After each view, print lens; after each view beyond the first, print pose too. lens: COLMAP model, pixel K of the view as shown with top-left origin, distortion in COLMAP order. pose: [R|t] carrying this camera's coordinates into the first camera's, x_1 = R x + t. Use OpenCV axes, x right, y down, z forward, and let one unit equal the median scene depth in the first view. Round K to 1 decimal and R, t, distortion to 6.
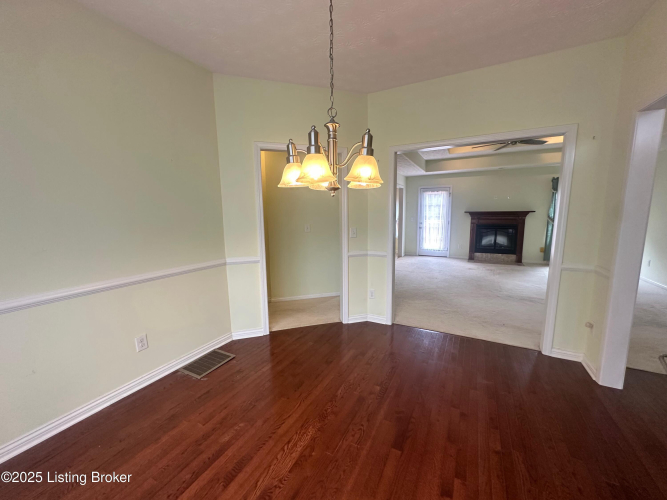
lens RADIAL K [[266.8, 0, 332.3], [0, 266.8, 250.2], [0, 0, 1]] dist [-0.000312, -0.000038]
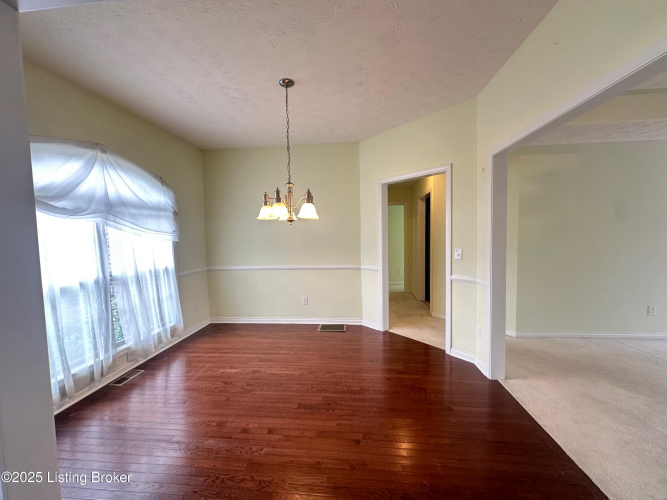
lens RADIAL K [[266.8, 0, 335.5], [0, 266.8, 248.9], [0, 0, 1]] dist [-0.000312, -0.000038]
pose [[0.383283, 0.053264, -0.922094, 0.993198], [-0.117984, 0.992981, 0.008317, -0.057837], [0.916065, 0.105604, 0.386877, 0.363707]]
